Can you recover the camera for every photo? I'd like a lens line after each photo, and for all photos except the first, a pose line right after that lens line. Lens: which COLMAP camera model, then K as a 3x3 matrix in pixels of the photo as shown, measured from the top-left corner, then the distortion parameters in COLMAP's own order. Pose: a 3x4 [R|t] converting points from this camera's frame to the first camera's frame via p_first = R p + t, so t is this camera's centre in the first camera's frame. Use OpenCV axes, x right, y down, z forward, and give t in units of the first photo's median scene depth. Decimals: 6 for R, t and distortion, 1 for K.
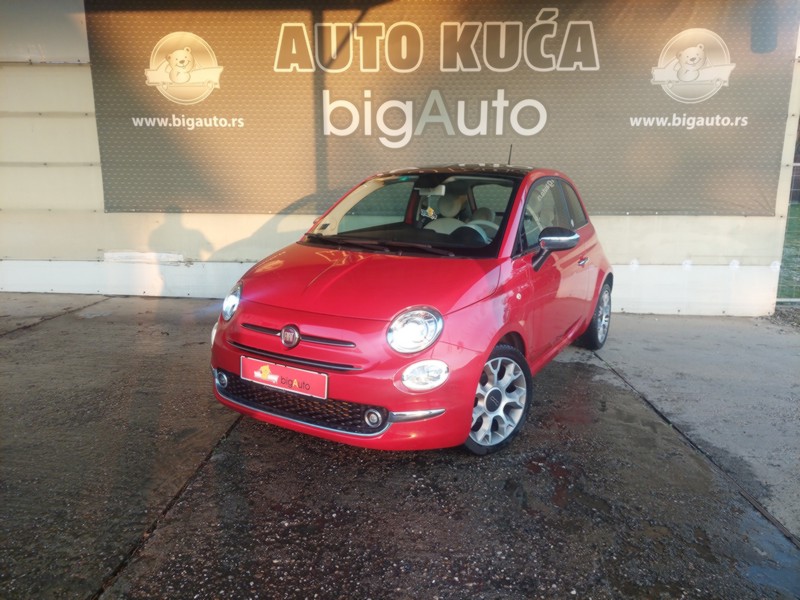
lens RADIAL K [[579.3, 0, 404.8], [0, 579.3, 295.5], [0, 0, 1]] dist [0.021984, -0.006516]
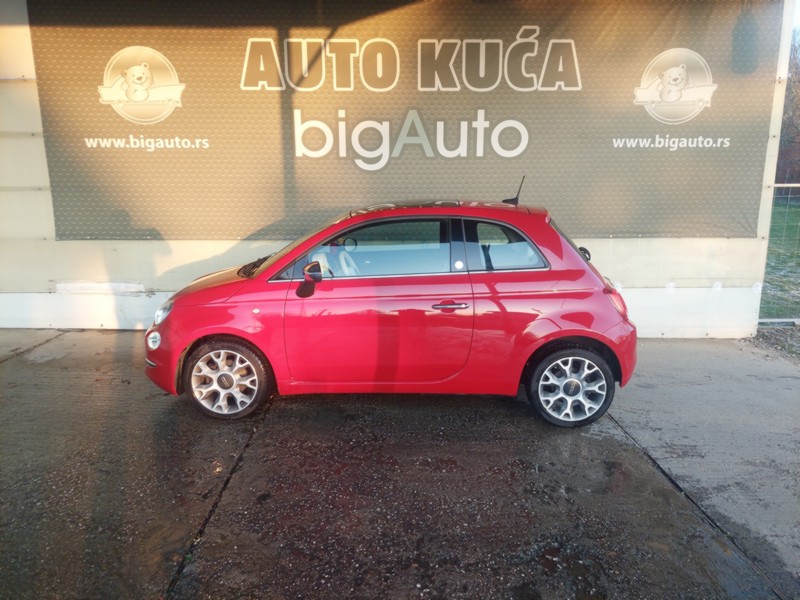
lens RADIAL K [[578.5, 0, 406.1], [0, 578.5, 292.2], [0, 0, 1]] dist [0.027298, -0.010582]
pose [[0.998093, -0.016778, 0.059411, -0.020297], [0.016457, 0.999847, 0.005899, -0.060703], [-0.059501, -0.004910, 0.998216, 0.048829]]
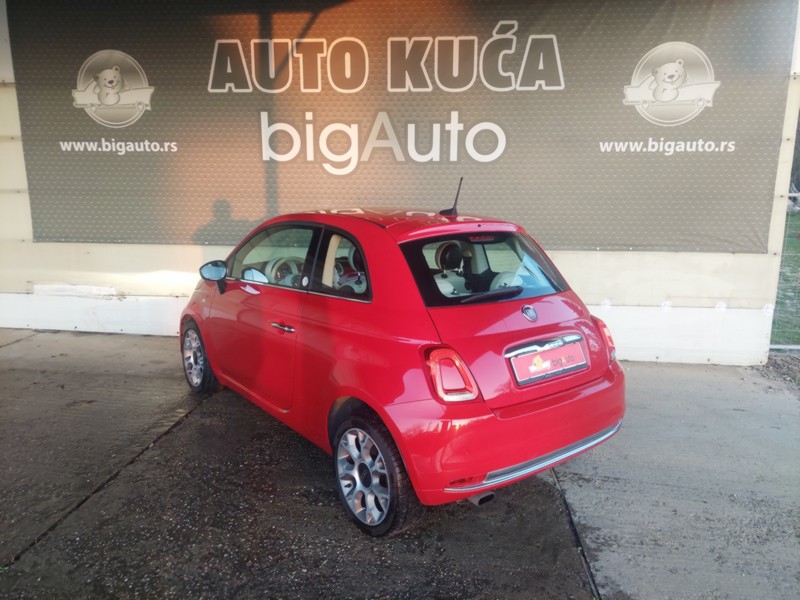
lens RADIAL K [[579.3, 0, 404.8], [0, 579.3, 295.5], [0, 0, 1]] dist [0.021984, -0.006516]
pose [[0.998786, 0.011508, -0.047901, 0.134331], [-0.011633, 0.999930, -0.002347, -0.065680], [0.047871, 0.002902, 0.998849, 0.098071]]
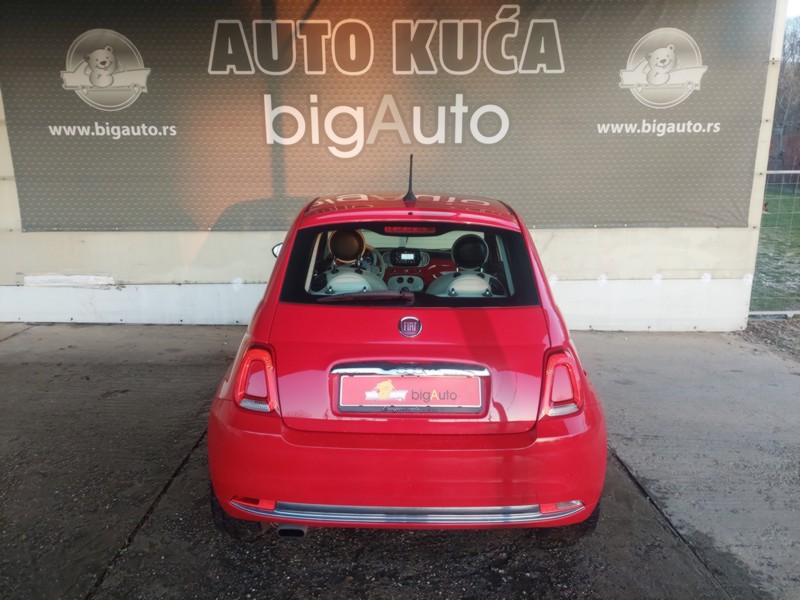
lens RADIAL K [[580.7, 0, 402.3], [0, 580.7, 298.2], [0, 0, 1]] dist [0.020149, -0.005498]
pose [[0.998696, -0.019496, 0.047179, 0.025585], [0.018004, 0.999331, 0.031831, -0.062404], [-0.047768, -0.030940, 0.998379, 0.074778]]
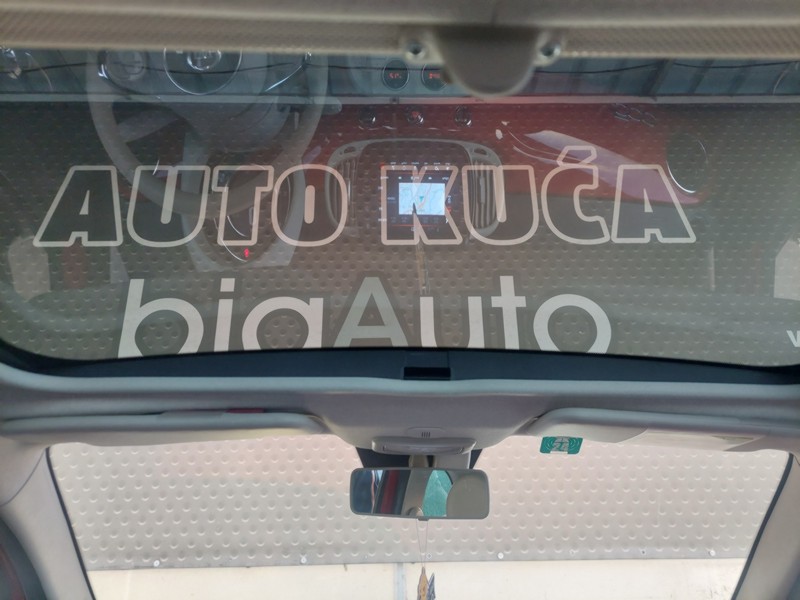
lens RADIAL K [[574.9, 0, 403.8], [0, 574.9, 296.1], [0, 0, 1]] dist [0.086371, -0.094059]
pose [[0.998017, 0.004783, 0.062755, 0.049581], [0.029388, 0.846312, -0.531876, -0.086476], [-0.055655, 0.532666, 0.844494, 0.605945]]
